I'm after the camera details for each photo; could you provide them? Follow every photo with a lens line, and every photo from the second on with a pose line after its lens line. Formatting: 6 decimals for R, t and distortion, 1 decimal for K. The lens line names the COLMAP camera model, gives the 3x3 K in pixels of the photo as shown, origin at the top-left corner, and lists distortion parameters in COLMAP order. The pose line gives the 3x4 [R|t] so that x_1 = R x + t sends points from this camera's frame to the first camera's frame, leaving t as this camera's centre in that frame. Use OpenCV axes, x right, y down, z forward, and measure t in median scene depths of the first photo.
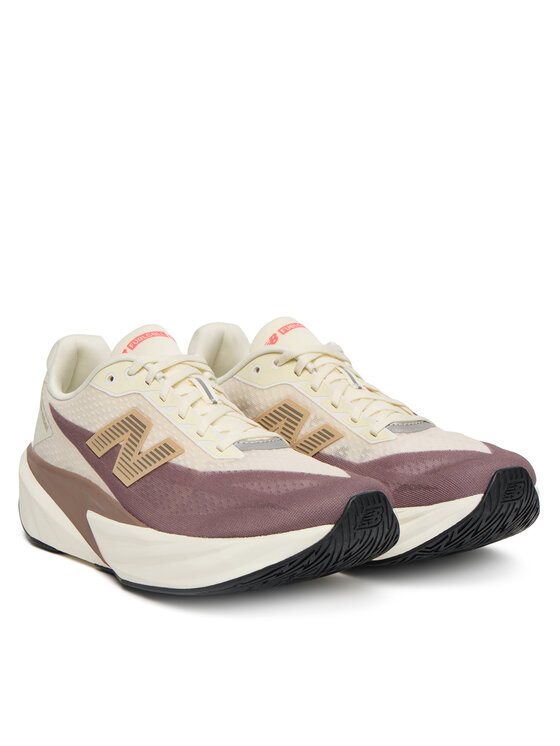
lens RADIAL K [[2189.3, 0, 280.6], [0, 2189.3, 373.4], [0, 0, 1]] dist [0.174535, 0.000000]
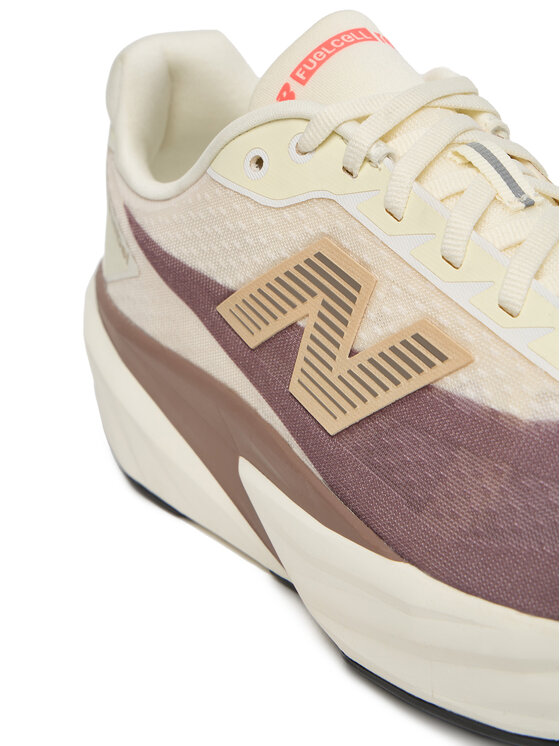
lens RADIAL K [[1520.8, 0, 278.1], [0, 1520.8, 374.6], [0, 0, 1]] dist [0.072919, 0.000000]
pose [[0.993194, -0.099522, -0.060502, -0.060626], [0.113393, 0.944861, 0.307212, -0.048249], [0.026592, -0.311982, 0.949716, 0.720483]]
